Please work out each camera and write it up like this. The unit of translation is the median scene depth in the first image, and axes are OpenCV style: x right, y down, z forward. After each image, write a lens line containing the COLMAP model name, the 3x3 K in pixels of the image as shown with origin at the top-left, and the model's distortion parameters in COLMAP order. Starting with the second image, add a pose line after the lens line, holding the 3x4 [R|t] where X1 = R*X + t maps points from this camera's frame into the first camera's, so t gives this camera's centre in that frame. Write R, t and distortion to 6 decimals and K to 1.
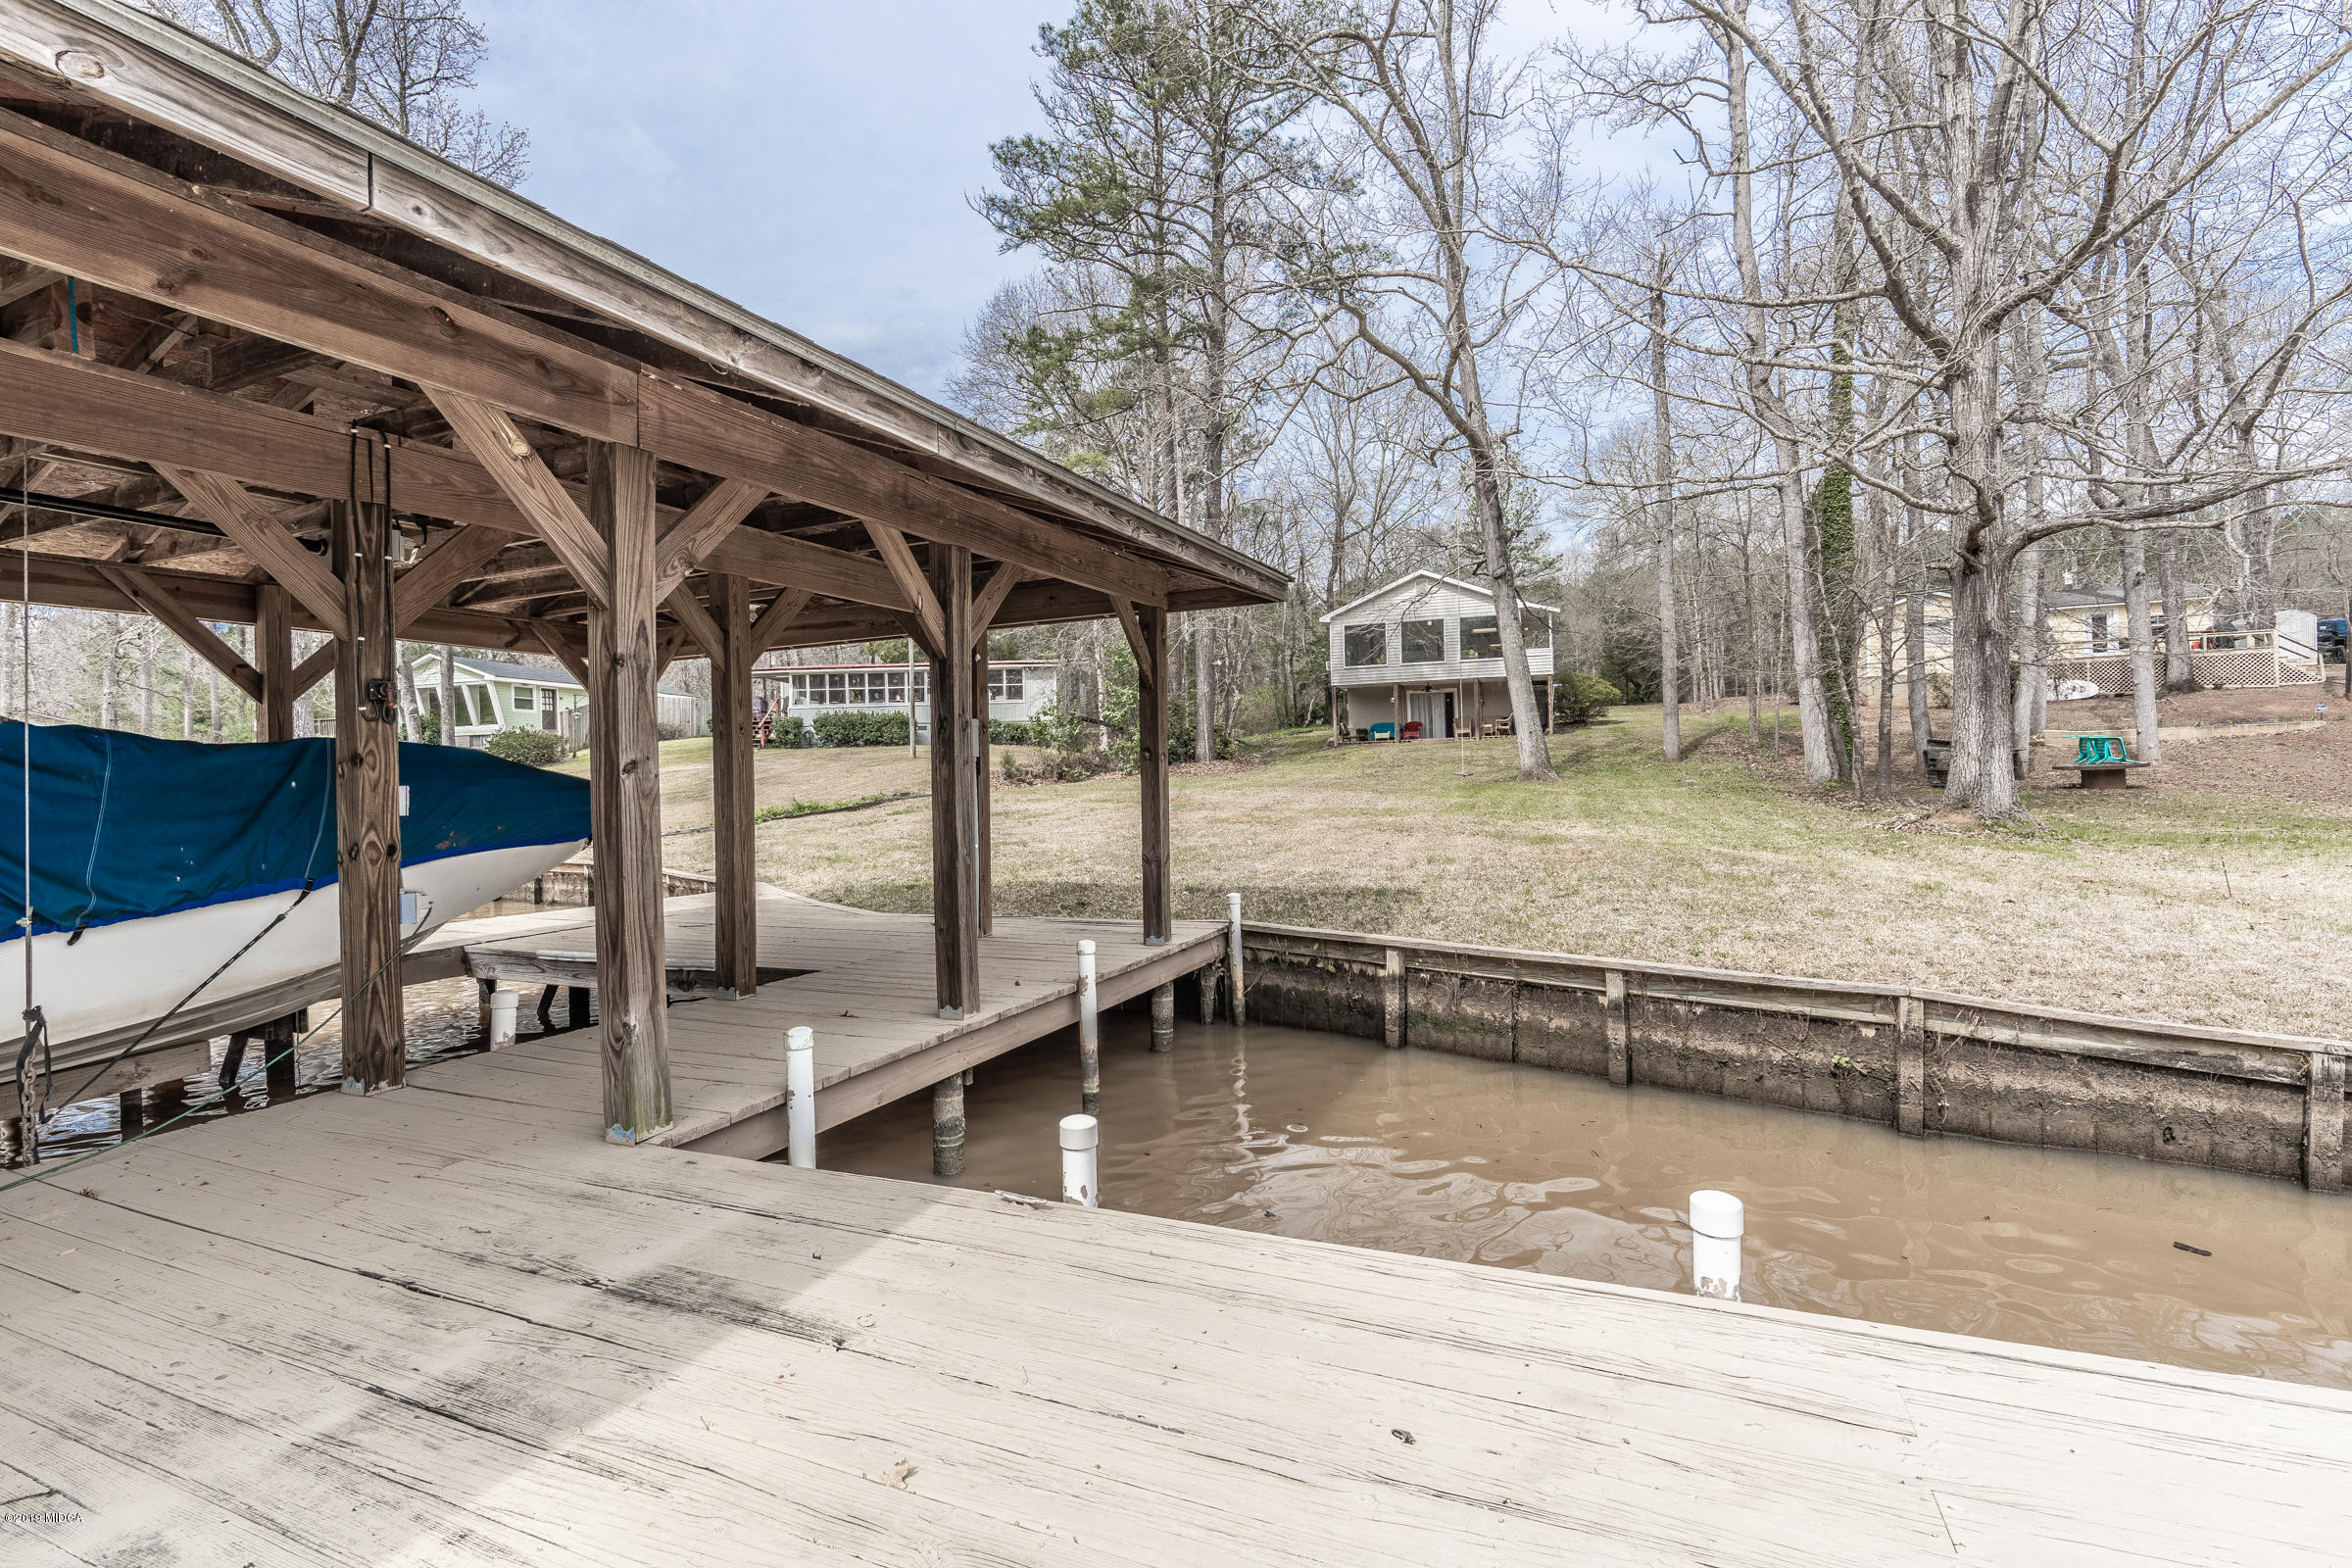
lens RADIAL K [[1059.1, 0, 1186.7], [0, 1059.1, 777.0], [0, 0, 1]] dist [-0.010011, 0.003714]
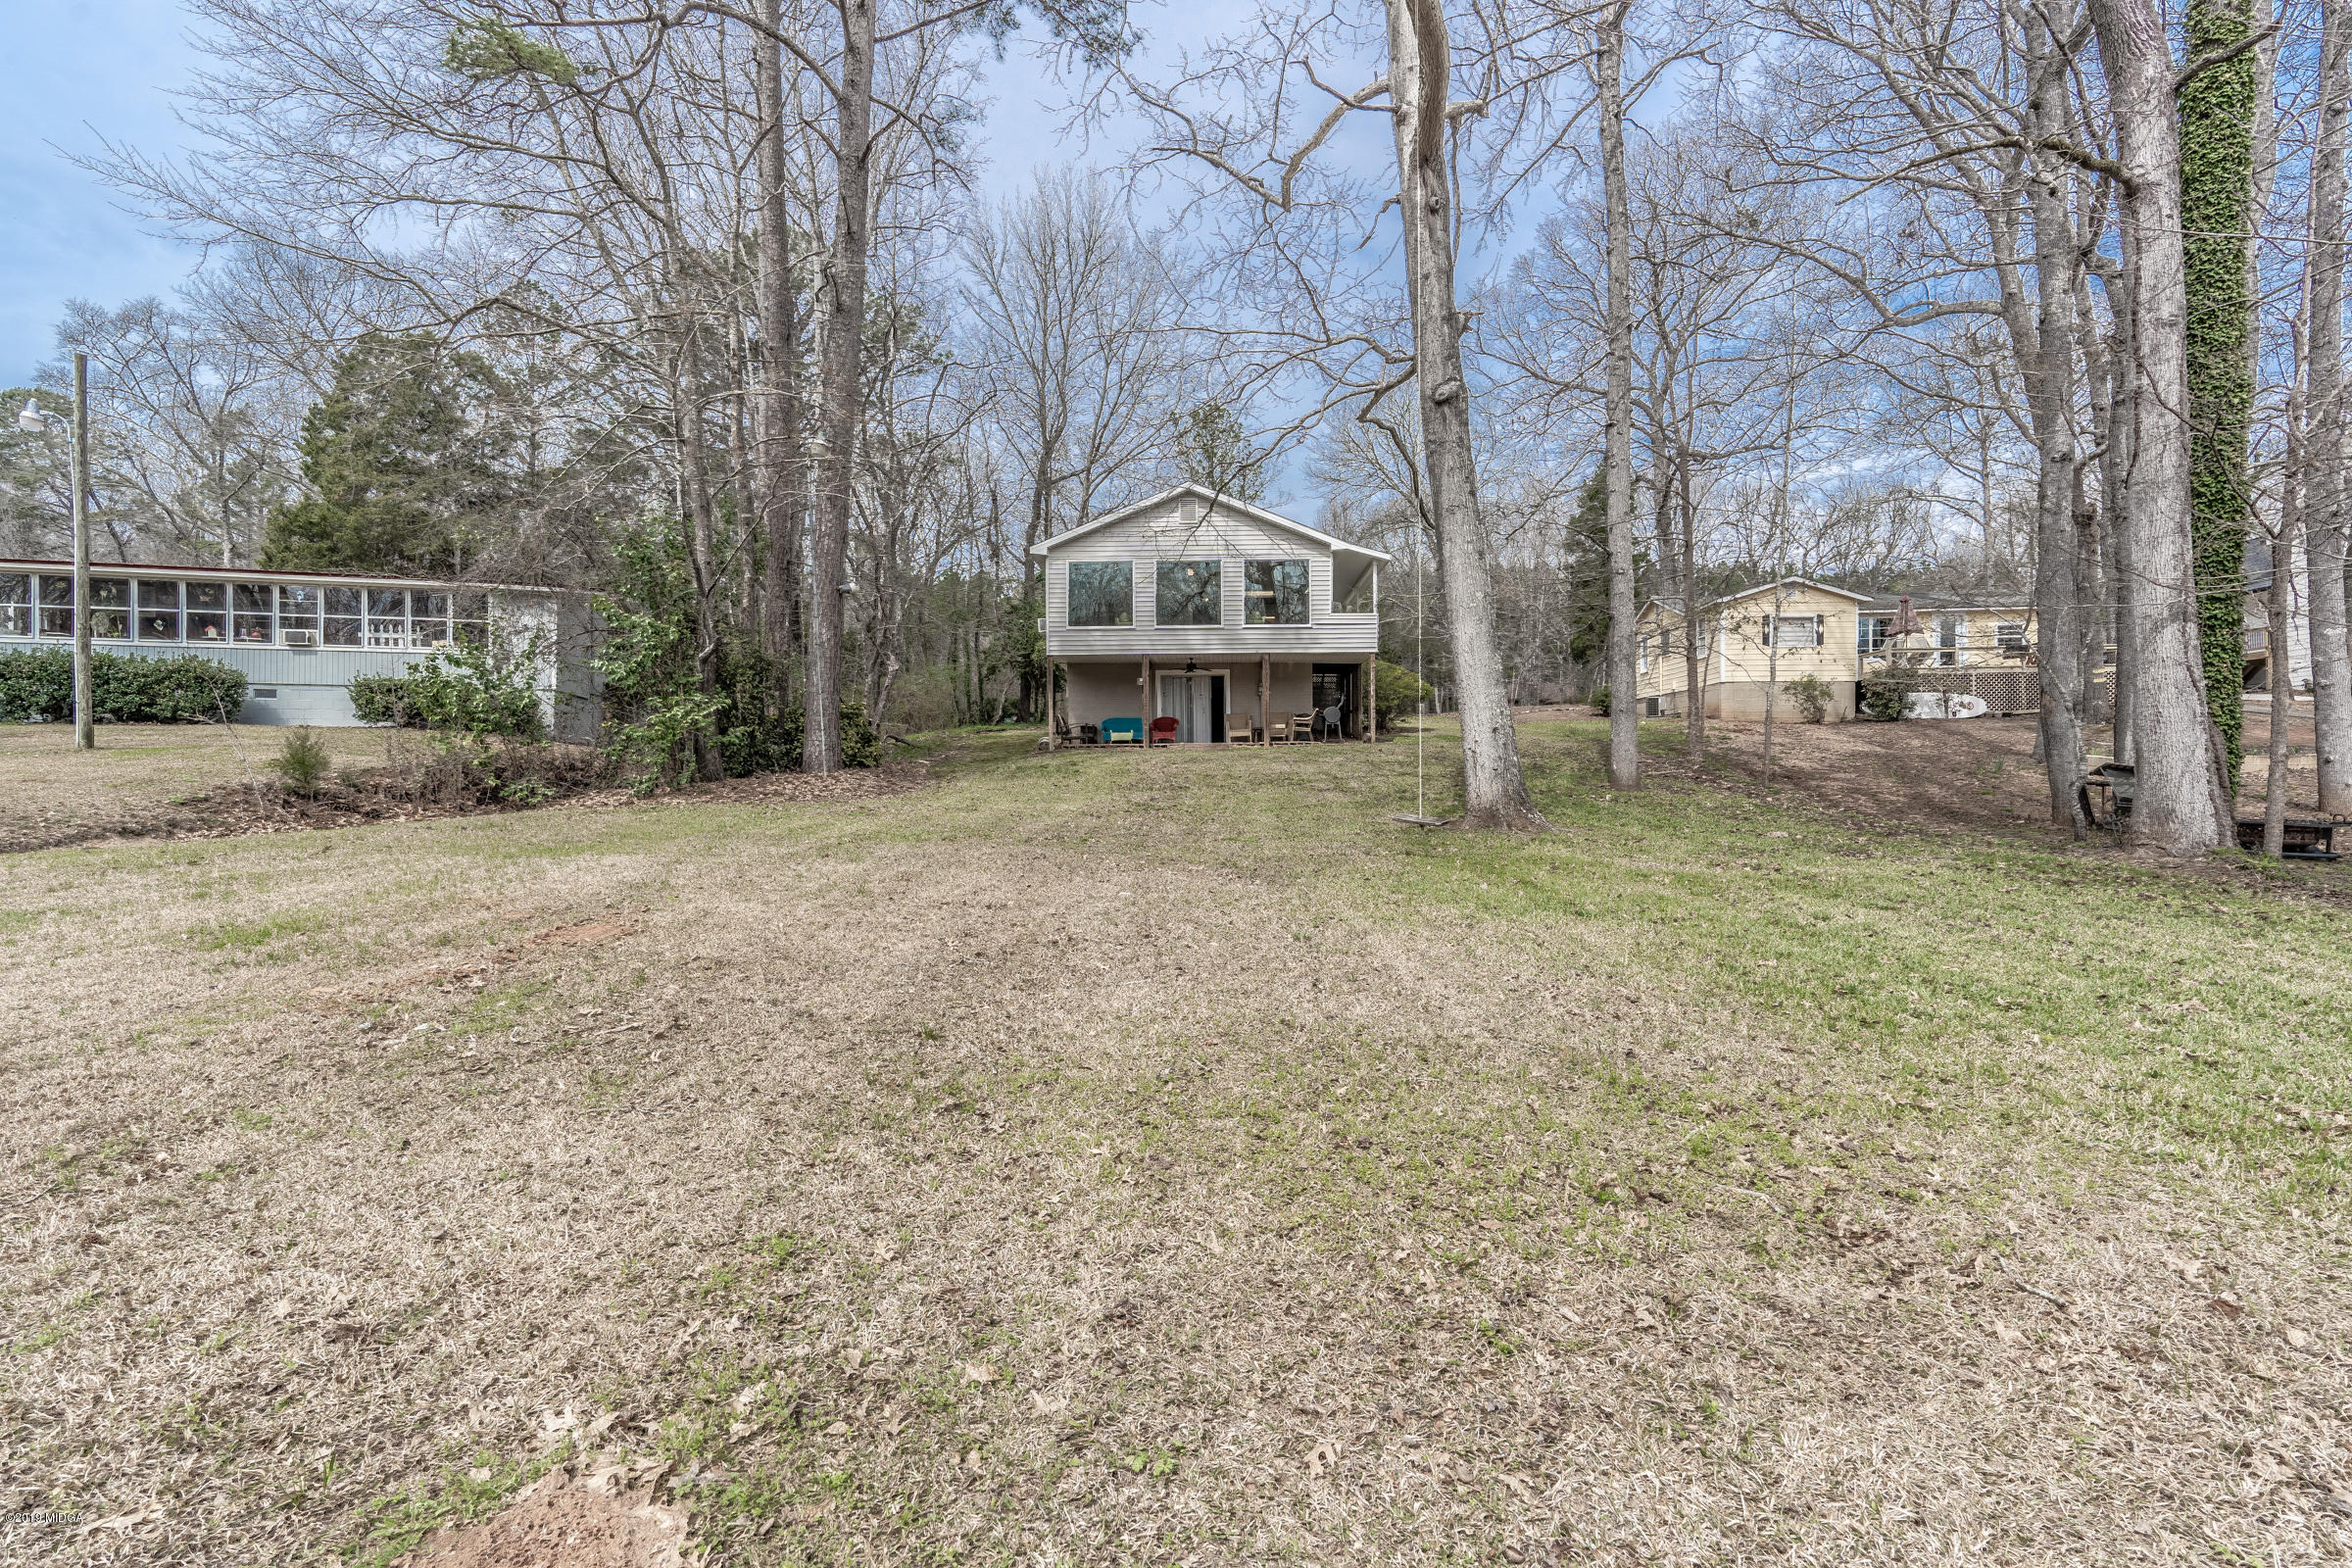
lens RADIAL K [[1059.1, 0, 1178.4], [0, 1059.1, 782.9], [0, 0, 1]] dist [-0.010011, 0.003714]
pose [[0.956349, 0.019598, 0.291568, 0.028360], [-0.018913, 0.999808, -0.005169, -0.007838], [-0.291613, -0.000571, 0.956536, 0.369398]]
